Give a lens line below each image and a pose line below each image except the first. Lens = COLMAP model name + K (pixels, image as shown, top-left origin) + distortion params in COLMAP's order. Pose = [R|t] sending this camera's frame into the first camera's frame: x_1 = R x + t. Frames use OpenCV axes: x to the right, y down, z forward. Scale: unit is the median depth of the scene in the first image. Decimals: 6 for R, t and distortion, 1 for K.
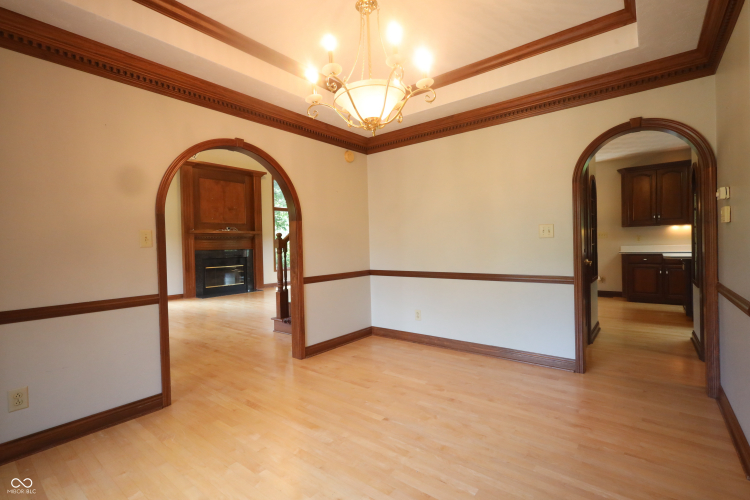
lens RADIAL K [[346.4, 0, 375.0], [0, 346.4, 250.0], [0, 0, 1]] dist [0.006041, 0.000334]
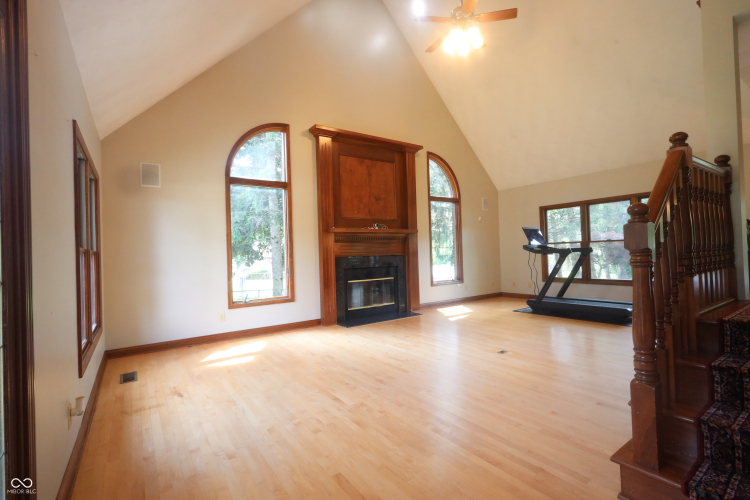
lens RADIAL K [[346.4, 0, 375.0], [0, 346.4, 250.0], [0, 0, 1]] dist [0.006041, 0.000334]
pose [[0.955276, -0.012741, -0.295441, -0.216516], [0.006134, 0.999710, -0.023279, 0.003803], [0.295652, 0.020426, 0.955077, 0.326673]]
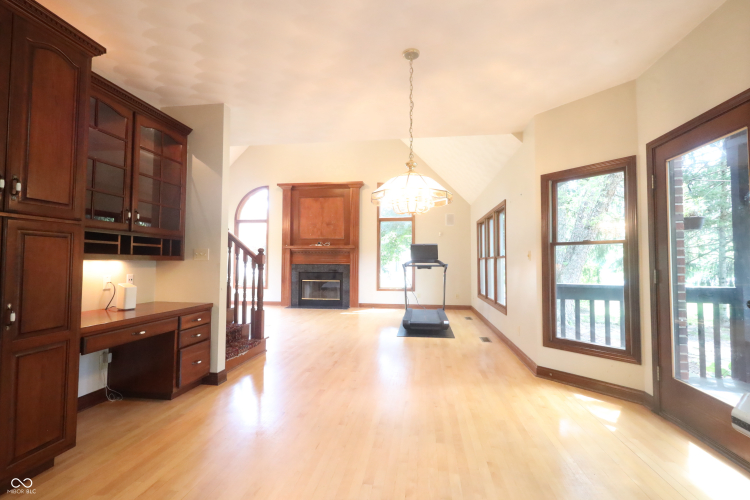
lens RADIAL K [[346.4, 0, 375.0], [0, 346.4, 250.0], [0, 0, 1]] dist [0.006041, 0.000334]
pose [[0.511694, -0.006449, -0.859143, 0.528396], [-0.032699, 0.999101, -0.026974, -0.020590], [0.858545, 0.041895, 0.511024, 0.615036]]
